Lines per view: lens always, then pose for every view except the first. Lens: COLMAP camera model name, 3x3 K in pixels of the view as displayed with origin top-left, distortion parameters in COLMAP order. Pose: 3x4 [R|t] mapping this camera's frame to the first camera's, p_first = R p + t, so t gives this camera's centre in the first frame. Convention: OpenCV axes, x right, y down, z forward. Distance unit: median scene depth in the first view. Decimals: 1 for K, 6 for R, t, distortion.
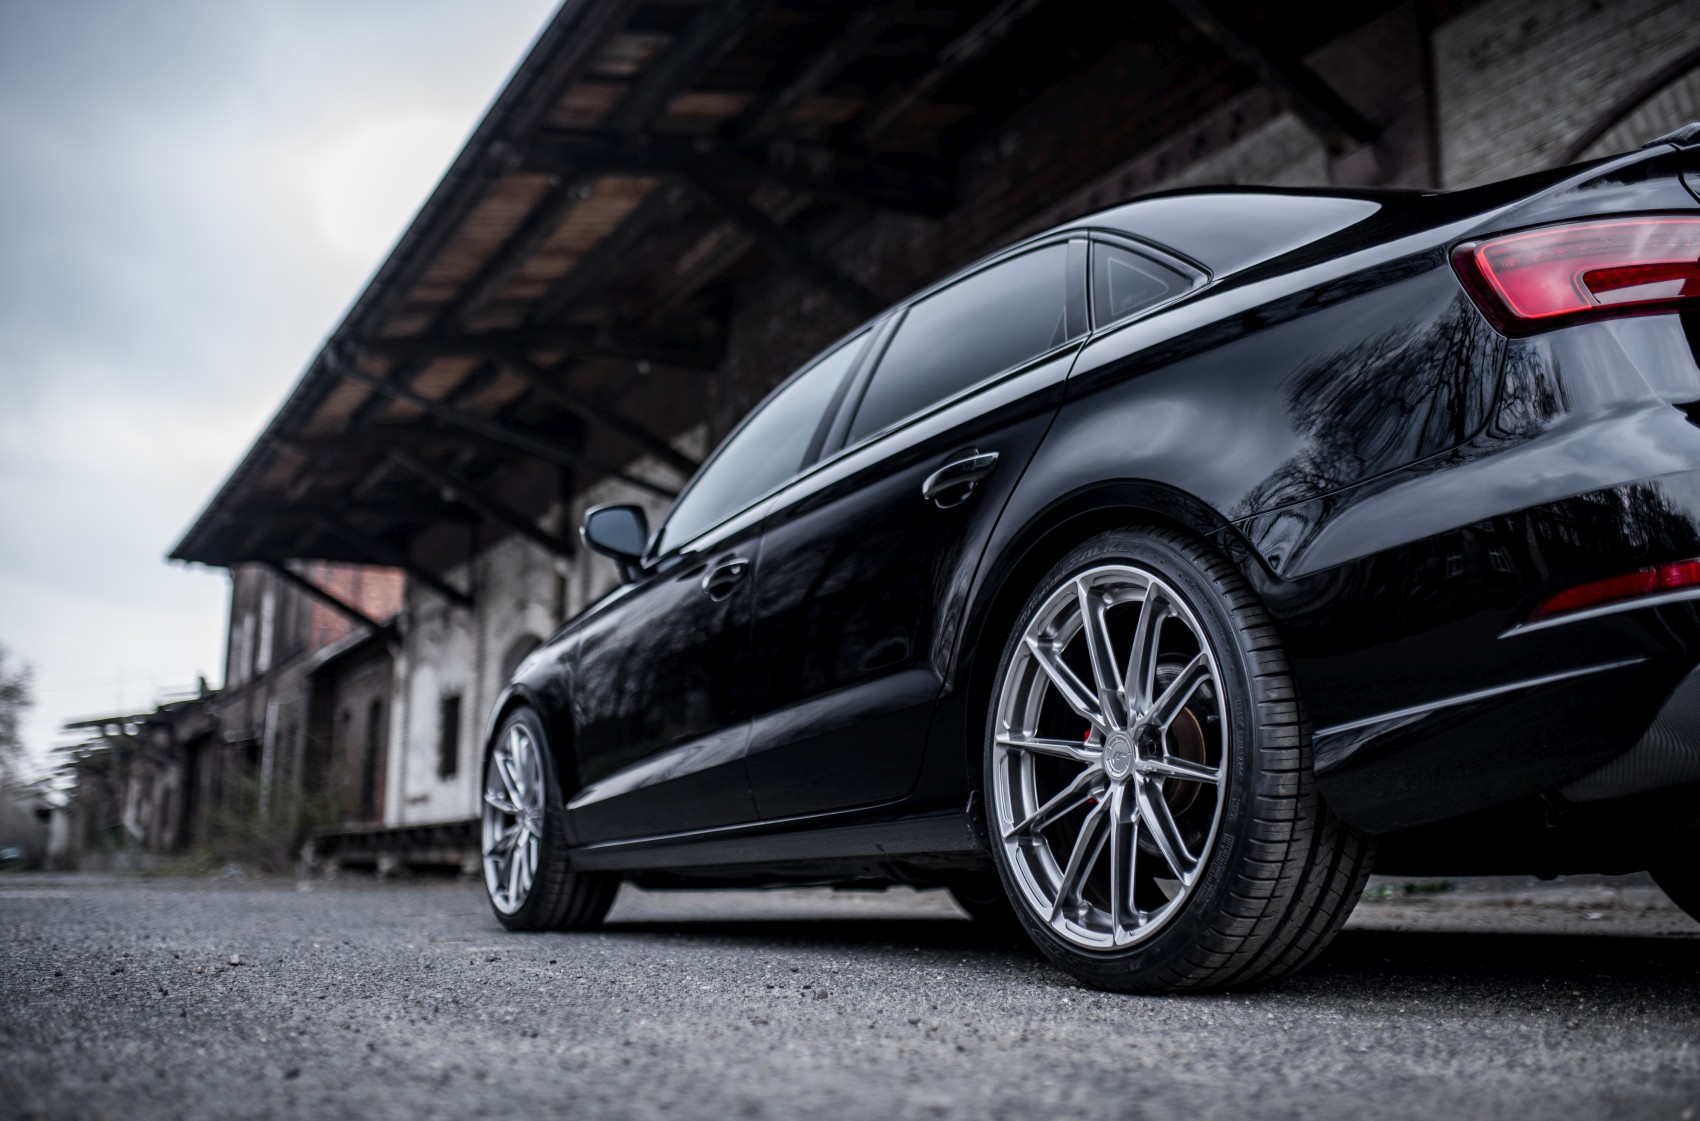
lens RADIAL K [[1619.1, 0, 858.2], [0, 1619.1, 546.3], [0, 0, 1]] dist [-0.063947, 0.103932]
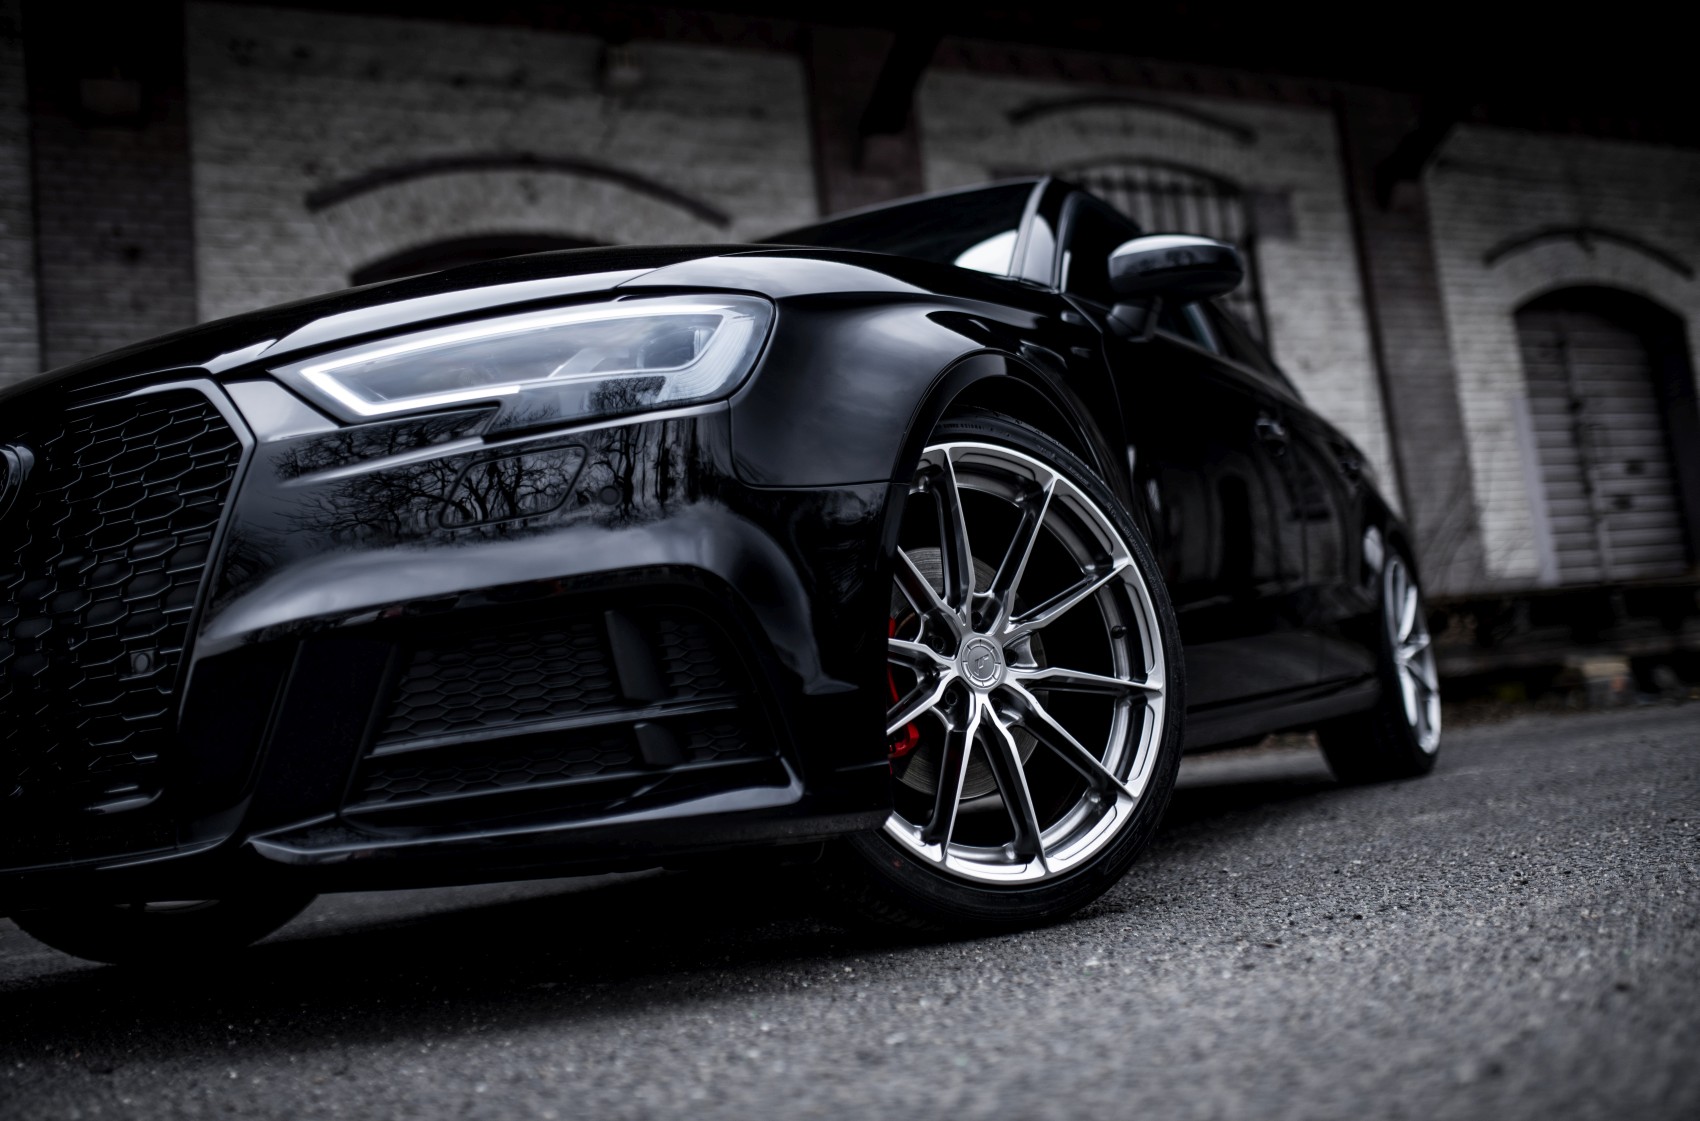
lens RADIAL K [[1636.8, 0, 854.2], [0, 1636.8, 553.3], [0, 0, 1]] dist [-0.067237, 0.103277]
pose [[0.053502, 0.123046, 0.990958, -0.603498], [-0.090254, 0.988913, -0.117920, 0.102854], [-0.994481, -0.083129, 0.064014, 0.538117]]
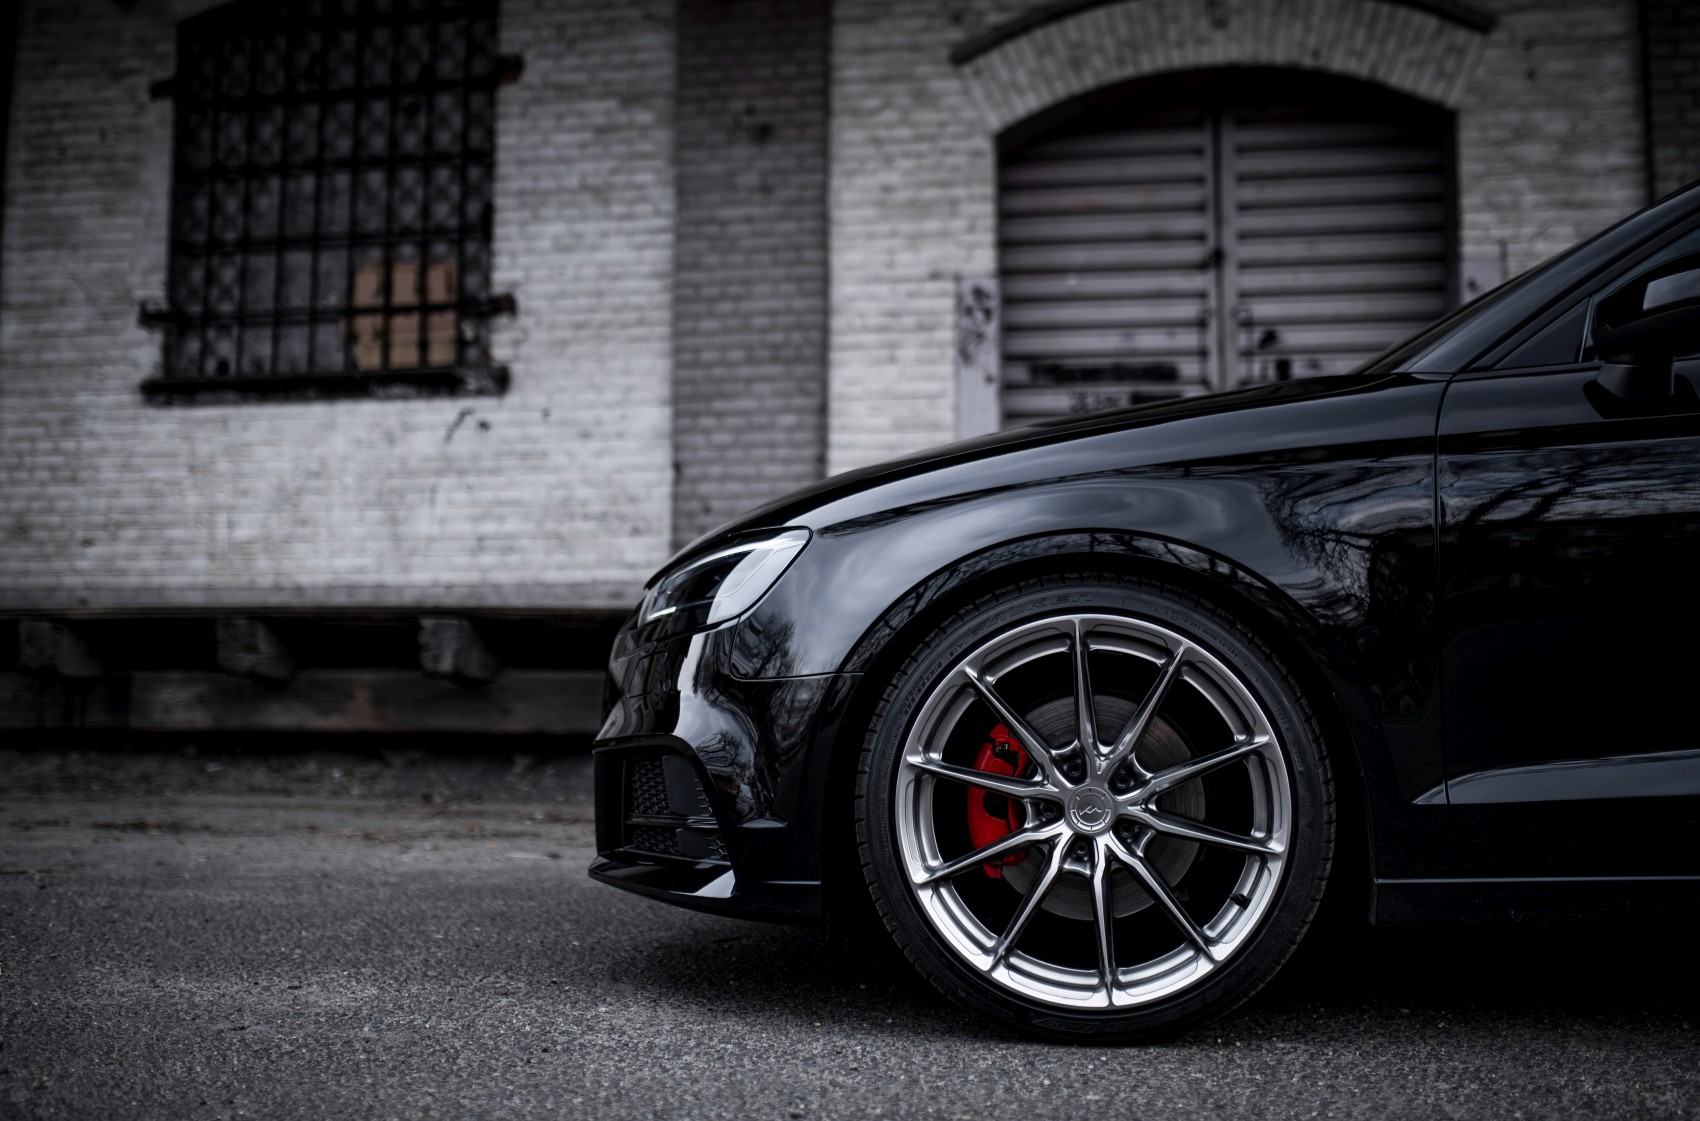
lens RADIAL K [[1636.8, 0, 854.2], [0, 1636.8, 553.3], [0, 0, 1]] dist [-0.067237, 0.103277]
pose [[0.624945, 0.078803, 0.776682, -0.333797], [-0.160116, 0.986680, 0.028725, 0.045655], [-0.764073, -0.142311, 0.629238, 0.391254]]
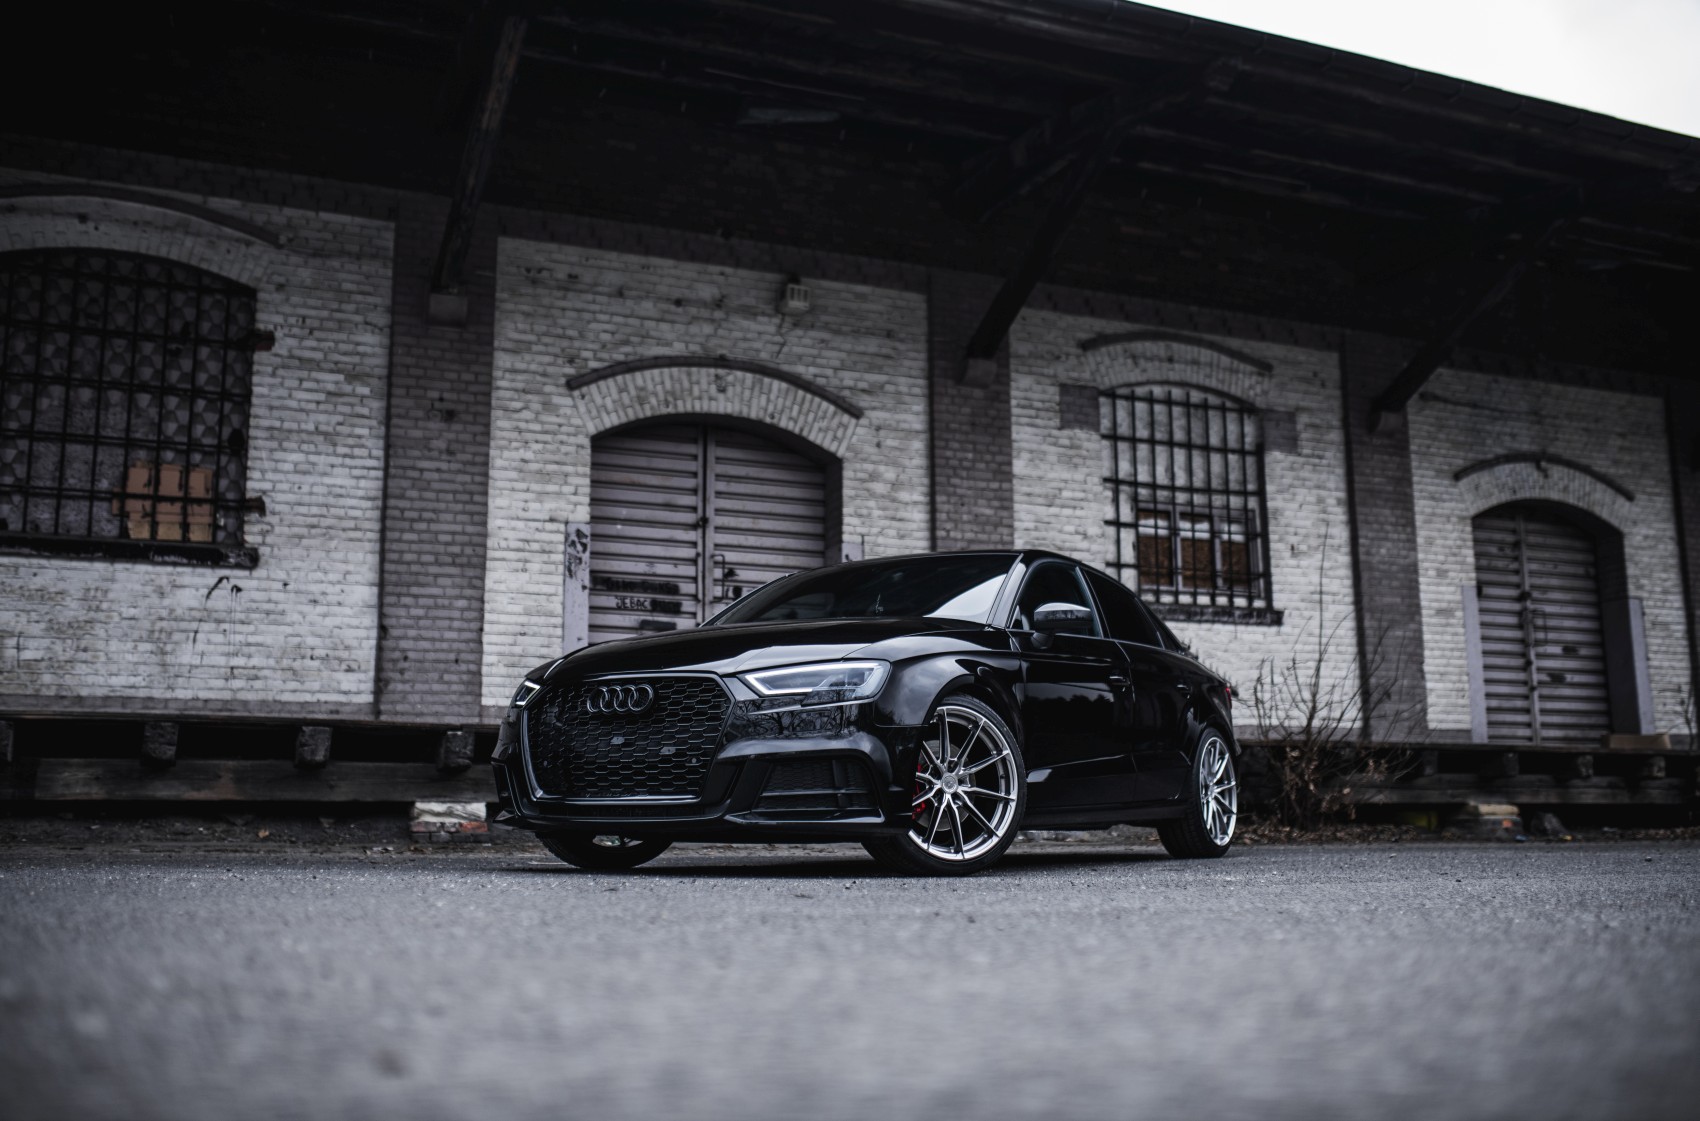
lens RADIAL K [[1607.7, 0, 844.3], [0, 1607.7, 551.4], [0, 0, 1]] dist [-0.069069, 0.117079]
pose [[0.100670, 0.169654, 0.980348, -1.009960], [-0.195398, 0.969535, -0.147718, 0.102584], [-0.975544, -0.176687, 0.130753, 0.508445]]
